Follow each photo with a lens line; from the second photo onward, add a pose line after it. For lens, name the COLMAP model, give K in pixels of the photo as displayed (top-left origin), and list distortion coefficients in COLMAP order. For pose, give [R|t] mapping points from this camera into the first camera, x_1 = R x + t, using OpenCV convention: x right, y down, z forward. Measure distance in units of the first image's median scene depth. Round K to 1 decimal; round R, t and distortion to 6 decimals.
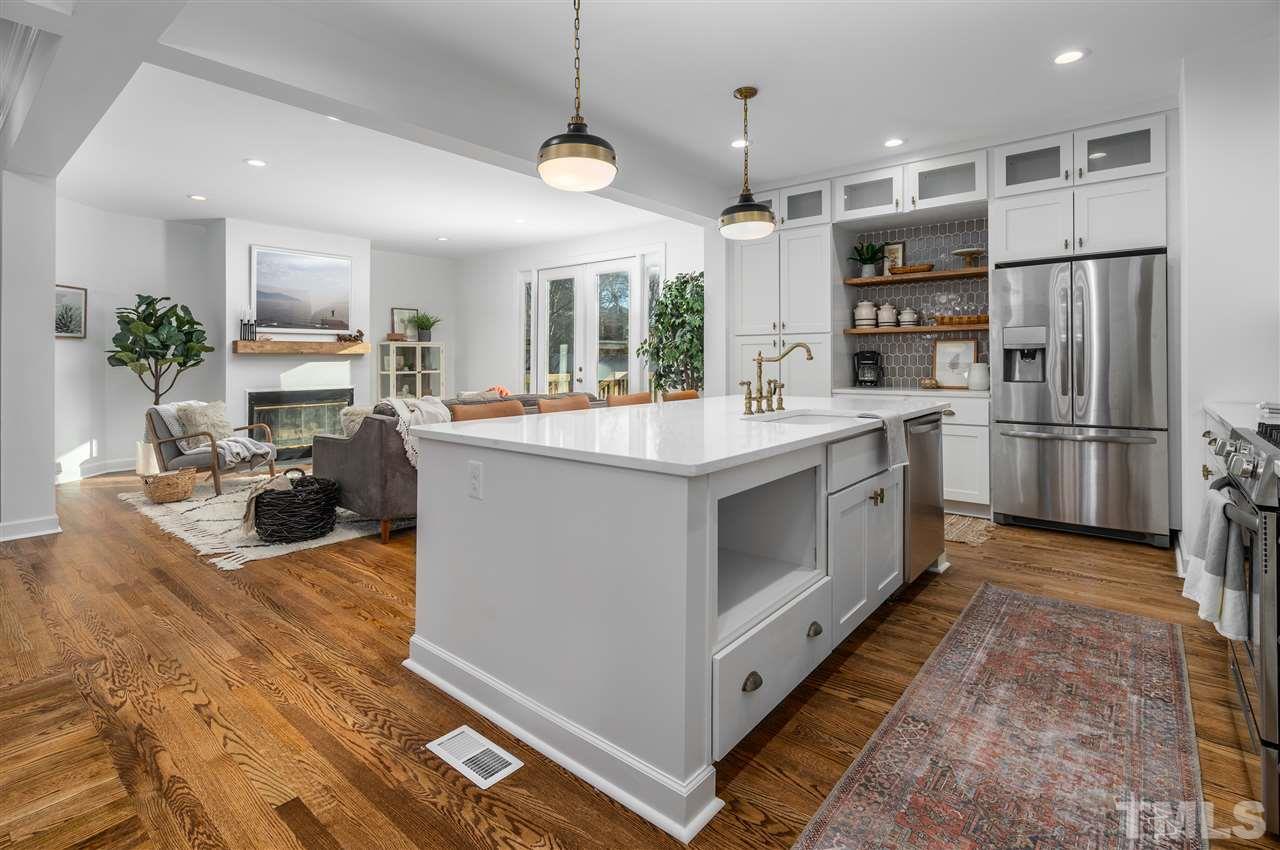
lens RADIAL K [[598.7, 0, 636.4], [0, 598.7, 356.3], [0, 0, 1]] dist [0.001303, 0.000459]
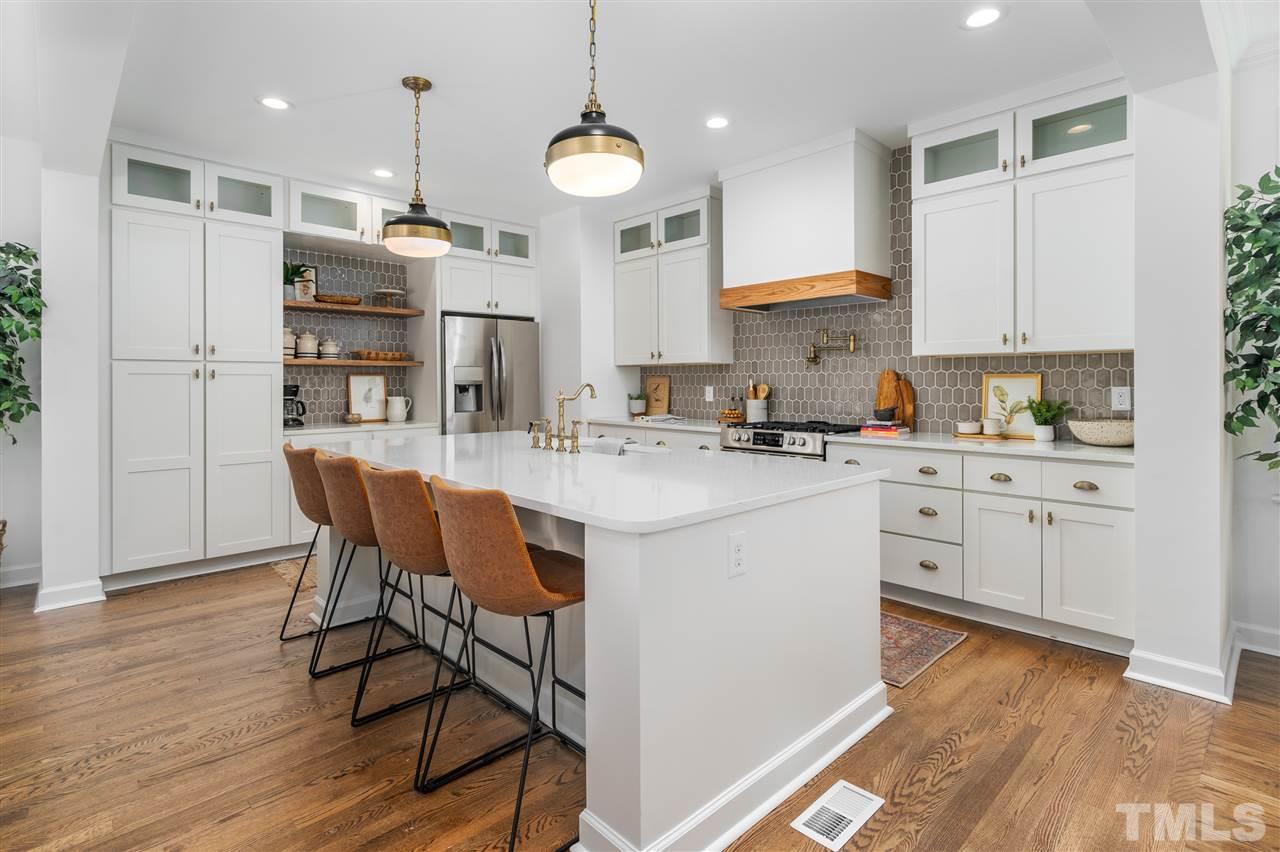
lens RADIAL K [[619.5, 0, 614.7], [0, 619.5, 386.1], [0, 0, 1]] dist [0.001502, 0.000648]
pose [[0.134539, 0.001338, 0.990907, -0.590577], [-0.004470, 0.999990, -0.000744, -0.011087], [-0.990898, -0.004329, 0.134544, 0.549955]]
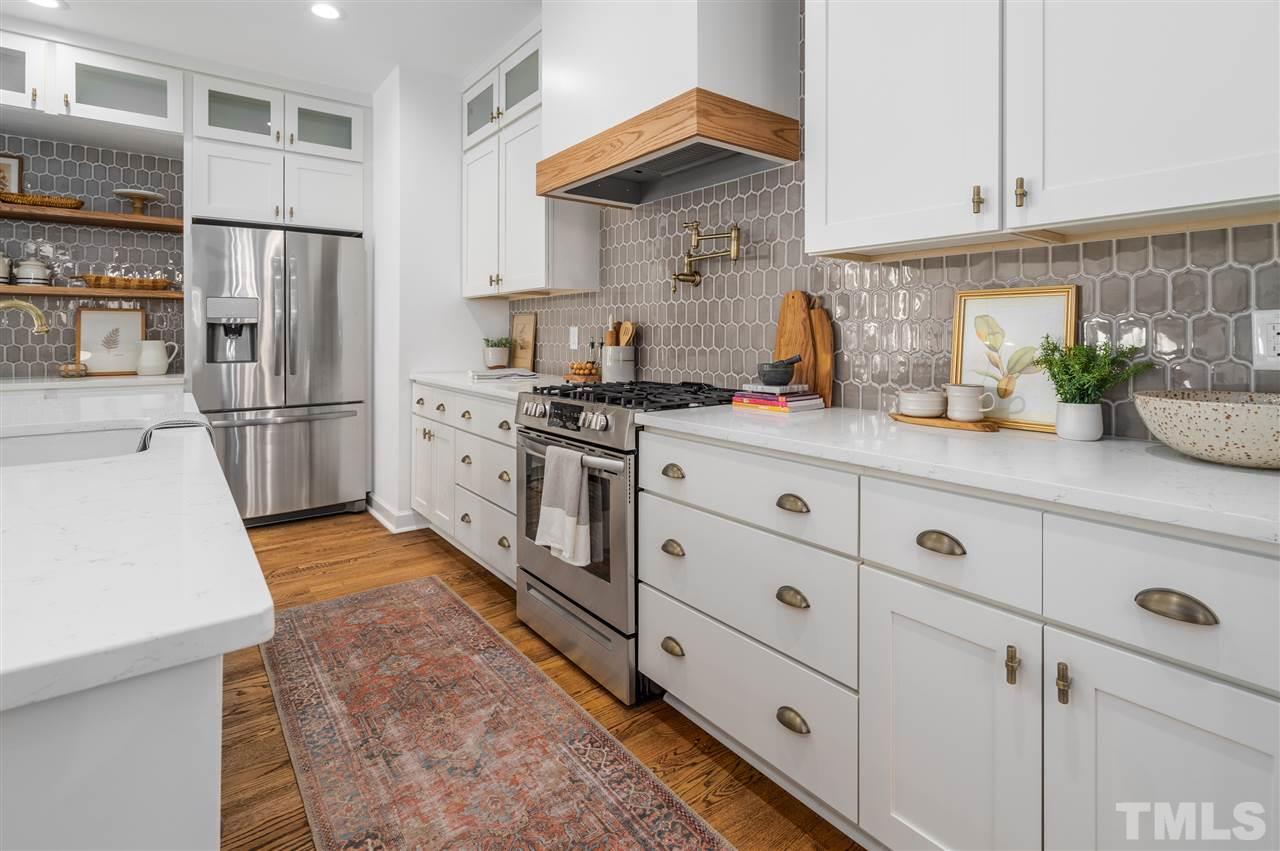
lens RADIAL K [[618.5, 0, 627.8], [0, 618.5, 337.1], [0, 0, 1]] dist [0.003007, 0.000689]
pose [[0.229116, 0.004784, 0.973387, -0.085896], [-0.008876, 0.999957, -0.002826, 0.004123], [-0.973359, -0.007993, 0.229148, 0.256297]]
